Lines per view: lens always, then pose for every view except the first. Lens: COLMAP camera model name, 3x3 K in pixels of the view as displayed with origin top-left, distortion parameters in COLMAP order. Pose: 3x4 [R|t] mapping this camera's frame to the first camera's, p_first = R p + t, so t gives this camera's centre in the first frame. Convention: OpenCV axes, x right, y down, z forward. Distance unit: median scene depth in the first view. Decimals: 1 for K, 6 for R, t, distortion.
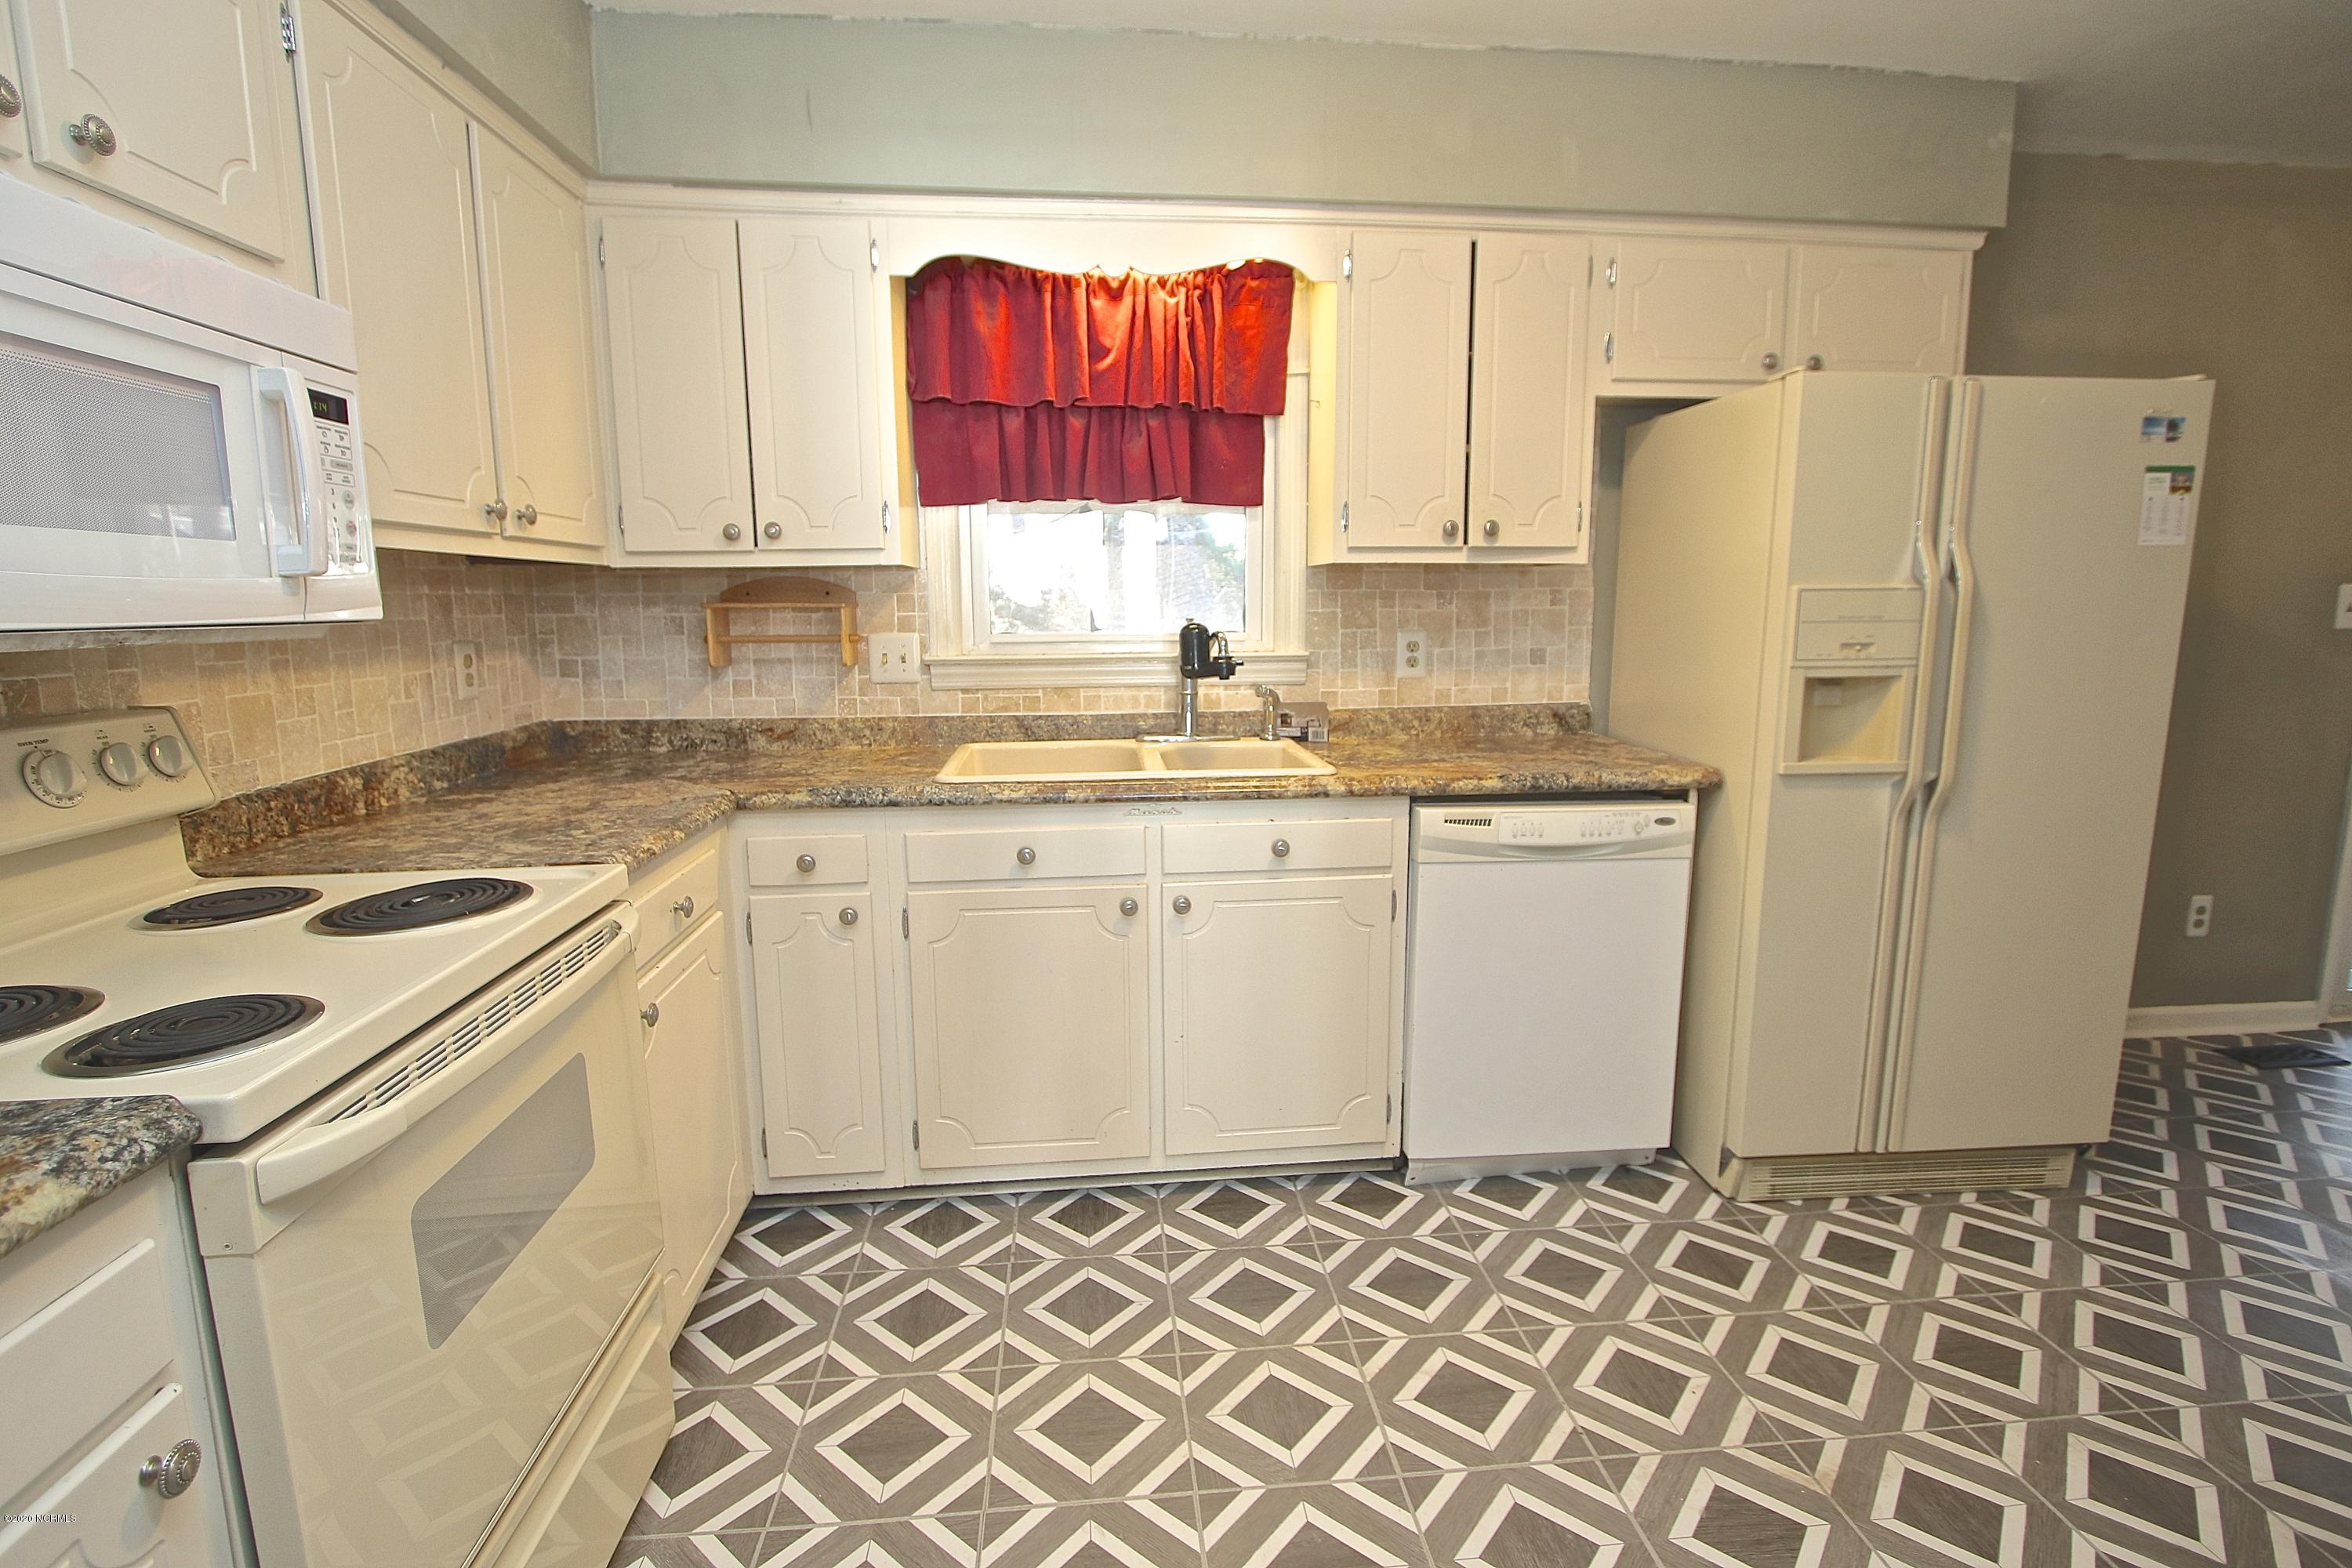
lens RADIAL K [[1106.2, 0, 1258.7], [0, 1106.2, 761.3], [0, 0, 1]] dist [-0.013450, 0.001411]
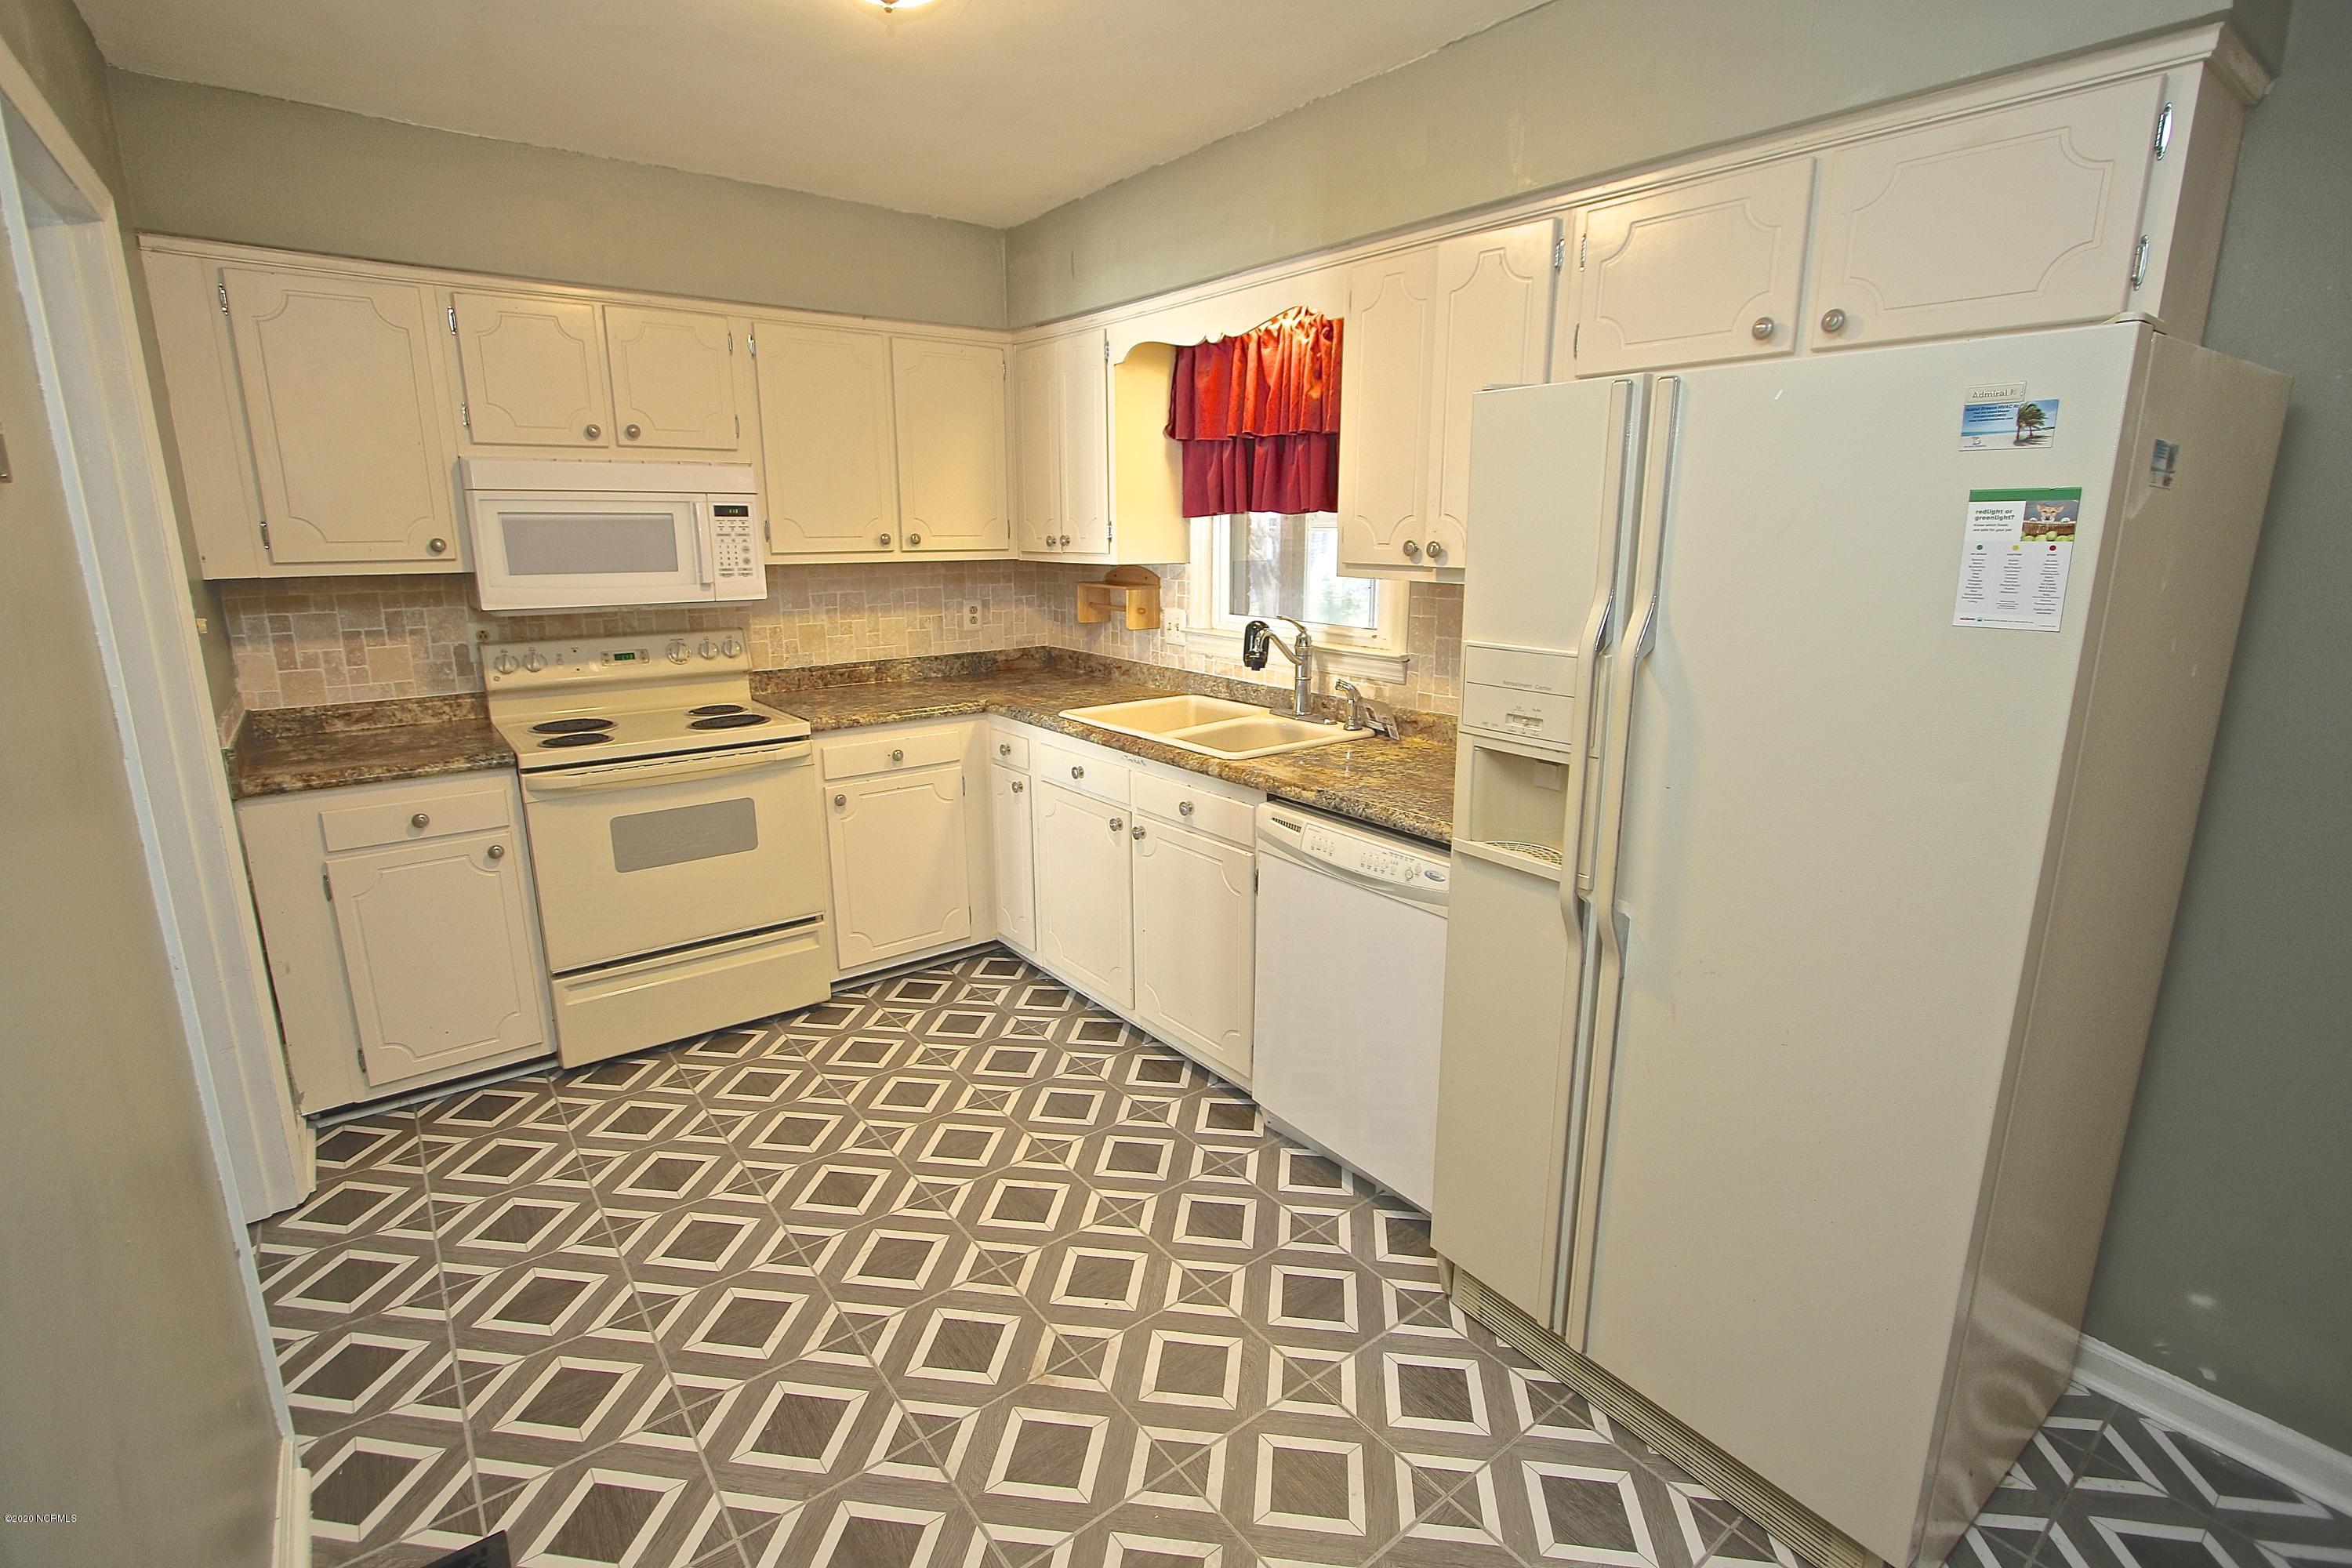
lens RADIAL K [[1106.2, 0, 1177.7], [0, 1106.2, 781.9], [0, 0, 1]] dist [-0.013450, 0.001411]
pose [[0.515431, 0.203157, -0.832501, 1.052684], [-0.132161, 0.978714, 0.157012, -0.146625], [0.846679, 0.029096, 0.531309, 0.324222]]
